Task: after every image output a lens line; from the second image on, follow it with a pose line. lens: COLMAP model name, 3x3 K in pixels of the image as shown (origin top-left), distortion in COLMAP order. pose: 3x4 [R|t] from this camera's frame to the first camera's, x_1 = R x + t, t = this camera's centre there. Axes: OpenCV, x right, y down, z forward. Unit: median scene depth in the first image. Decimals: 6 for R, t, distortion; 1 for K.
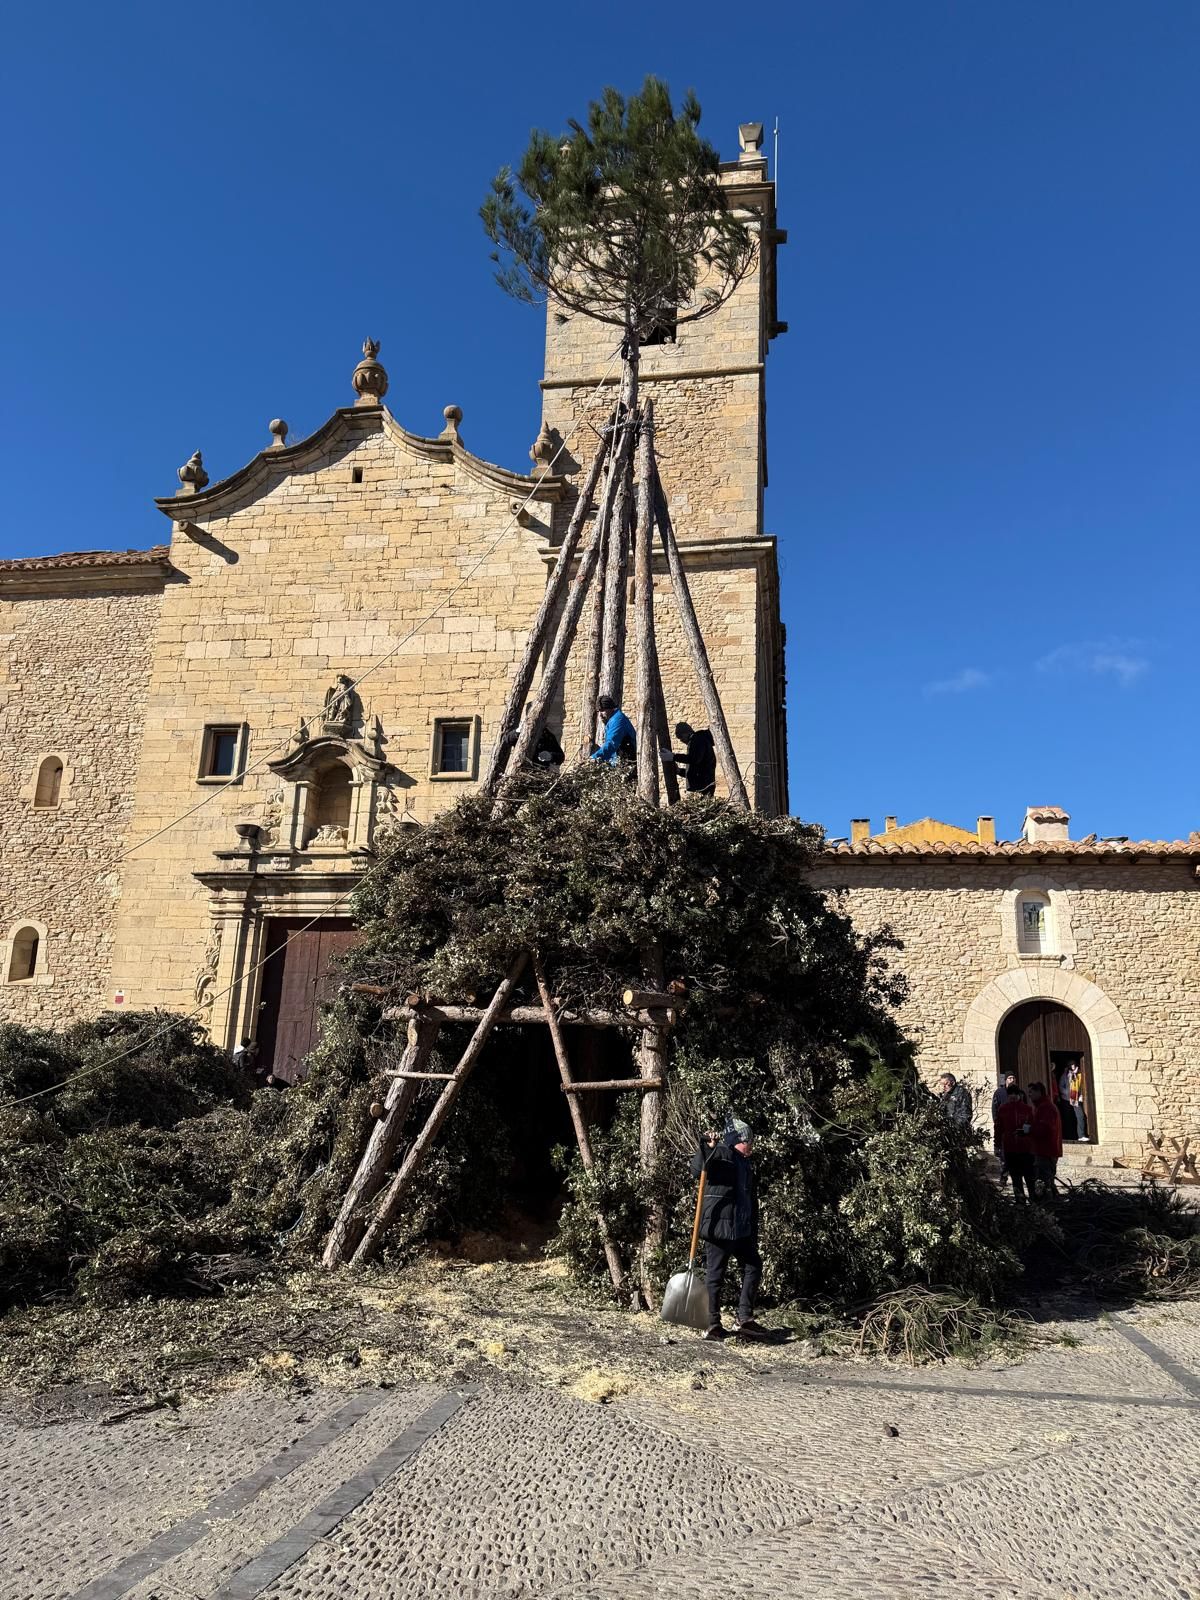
lens RADIAL K [[1107.9, 0, 607.8], [0, 1107.9, 796.9], [0, 0, 1]] dist [0.169318, -0.303260]
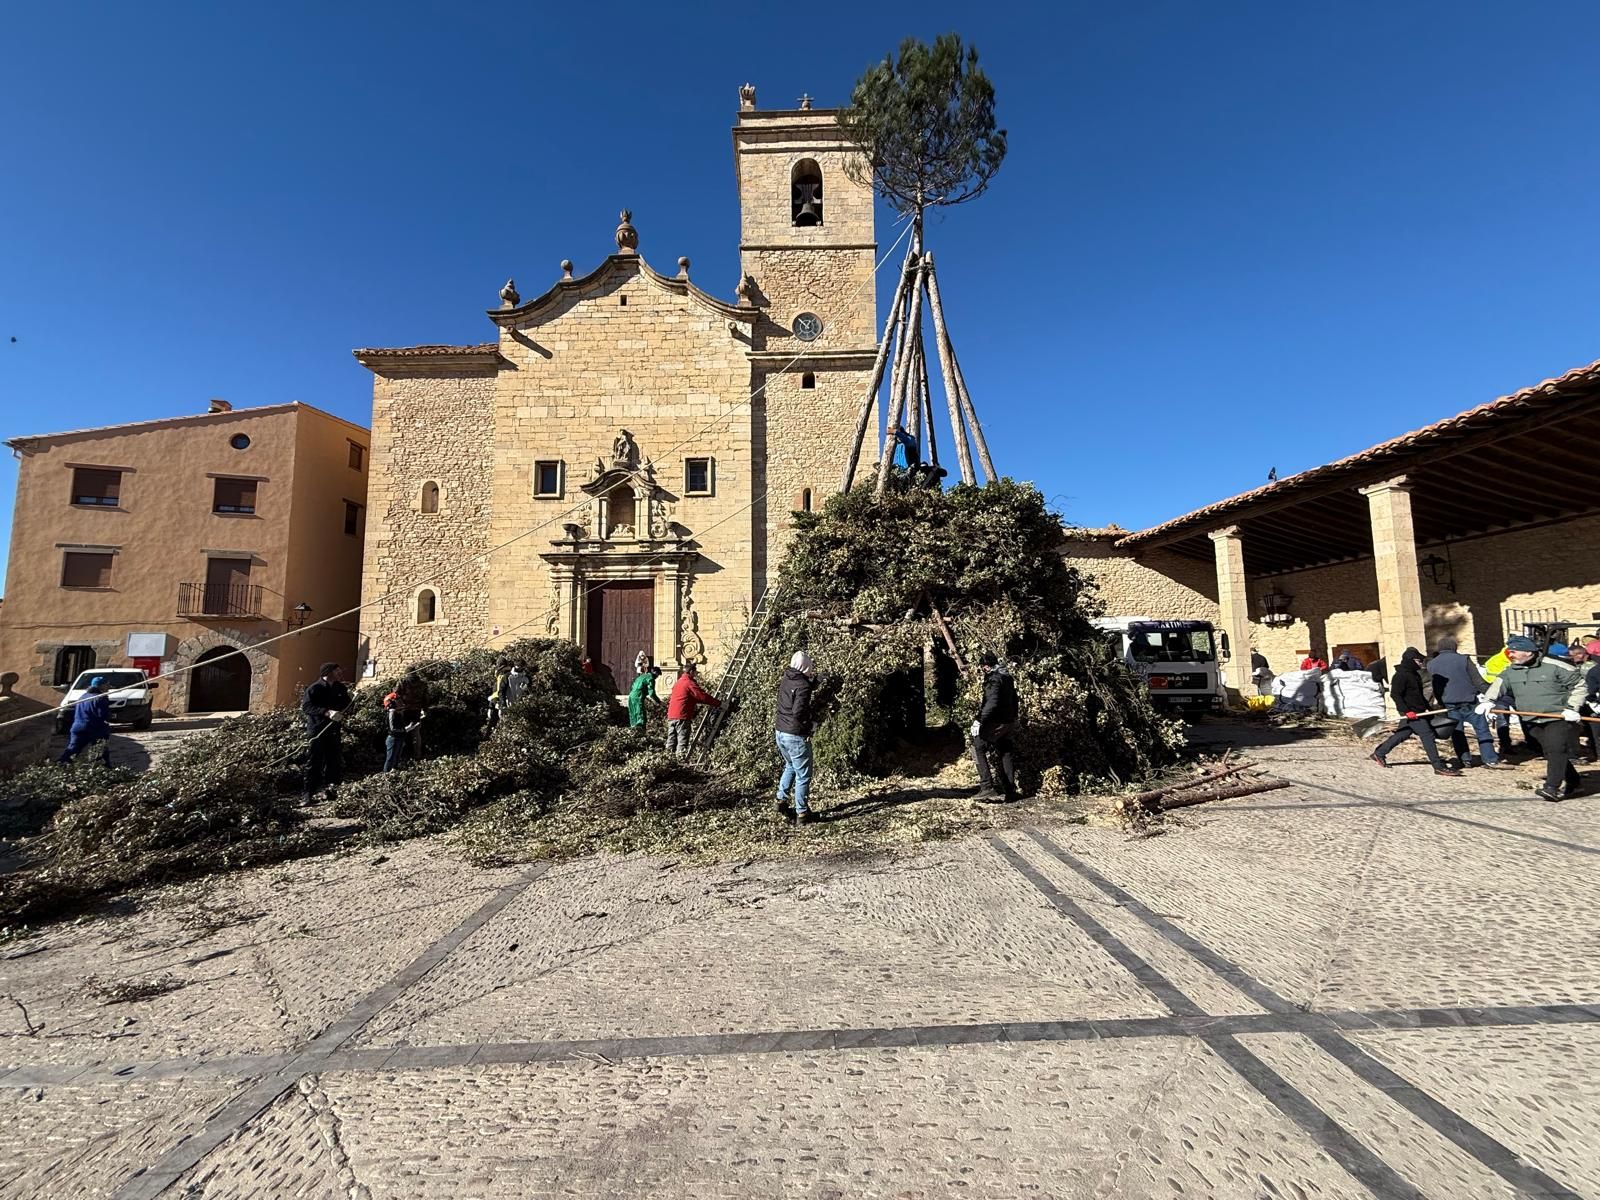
lens RADIAL K [[640.2, 0, 800.0], [0, 640.2, 600.0], [0, 0, 1]] dist [-0.000188, 0.000054]
pose [[0.984569, -0.026931, 0.172909, -0.153223], [0.002674, 0.990287, 0.139012, 0.005474], [-0.174974, -0.136405, 0.975078, 0.029491]]
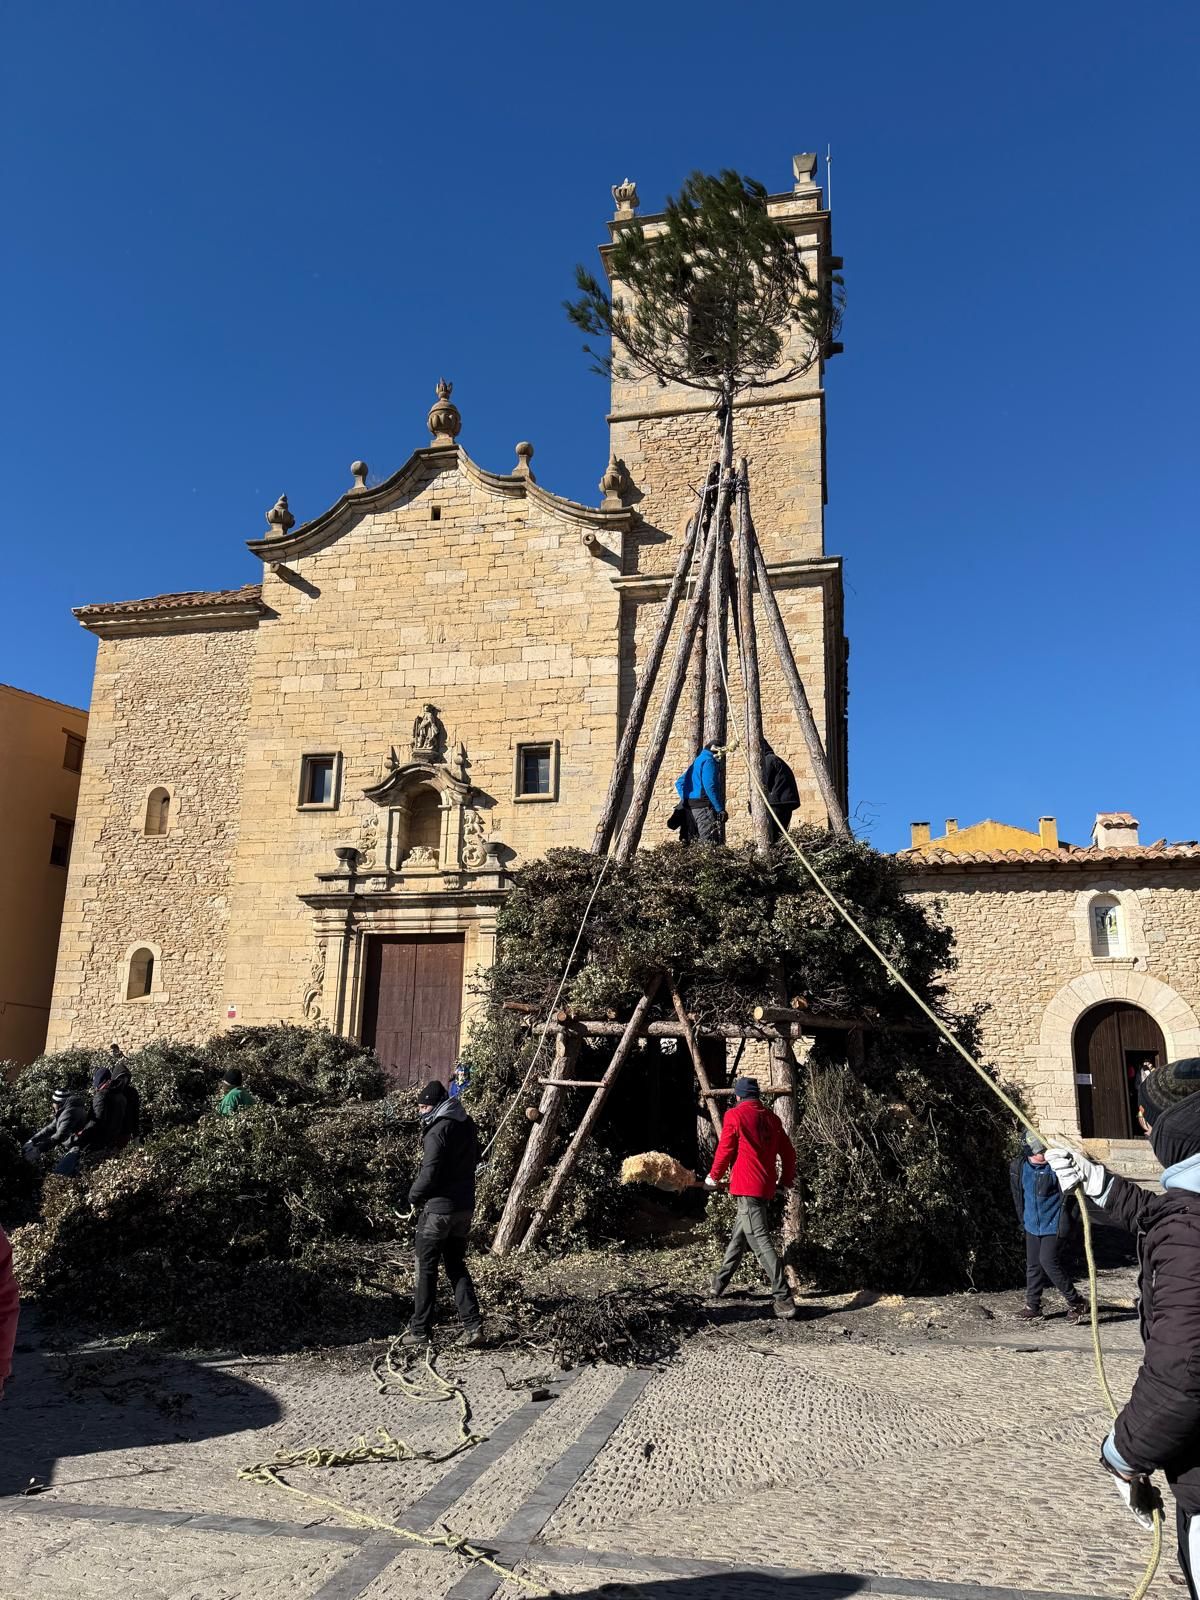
lens RADIAL K [[1108.5, 0, 601.3], [0, 1108.5, 808.7], [0, 0, 1]] dist [0.158823, -0.267962]
pose [[0.998606, -0.025448, -0.046252, -0.027907], [0.025765, 0.999648, 0.006265, -0.012594], [0.046076, -0.007447, 0.998910, -0.044670]]
